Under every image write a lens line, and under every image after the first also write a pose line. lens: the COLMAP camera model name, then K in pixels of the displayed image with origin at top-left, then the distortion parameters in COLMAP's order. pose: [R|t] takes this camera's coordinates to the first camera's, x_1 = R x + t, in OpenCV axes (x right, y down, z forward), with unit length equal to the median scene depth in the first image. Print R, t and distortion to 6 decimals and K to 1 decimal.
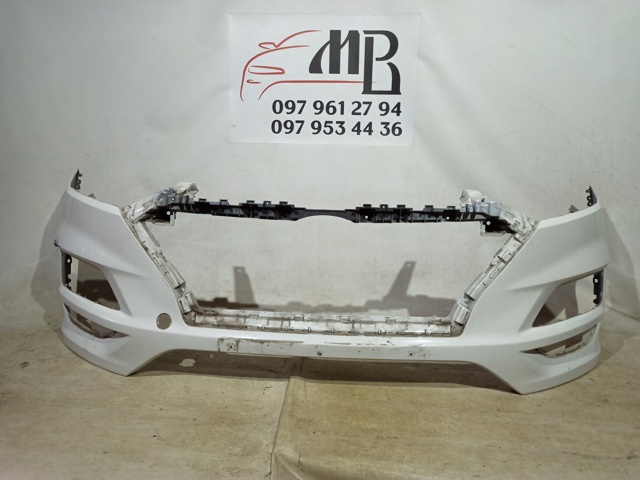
lens RADIAL K [[493.2, 0, 316.5], [0, 493.2, 243.1], [0, 0, 1]] dist [0.036613, -0.005171]
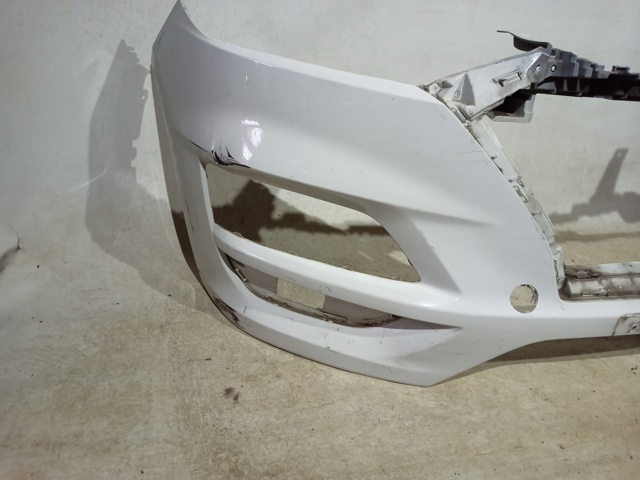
lens RADIAL K [[493.2, 0, 316.5], [0, 493.2, 243.1], [0, 0, 1]] dist [0.036613, -0.005171]
pose [[0.951908, -0.103386, 0.288414, -0.672176], [0.020566, 0.960785, 0.276529, -0.062315], [-0.305693, -0.257299, 0.916705, 0.554922]]
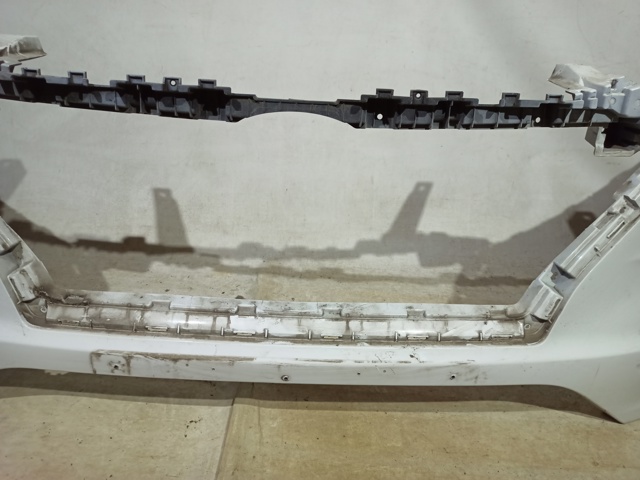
lens RADIAL K [[493.2, 0, 316.5], [0, 493.2, 243.1], [0, 0, 1]] dist [0.036613, -0.005171]
pose [[0.998154, -0.001124, 0.060721, 0.007399], [-0.012070, 0.976215, 0.216469, -0.034013], [-0.059520, -0.216802, 0.974399, 0.474336]]
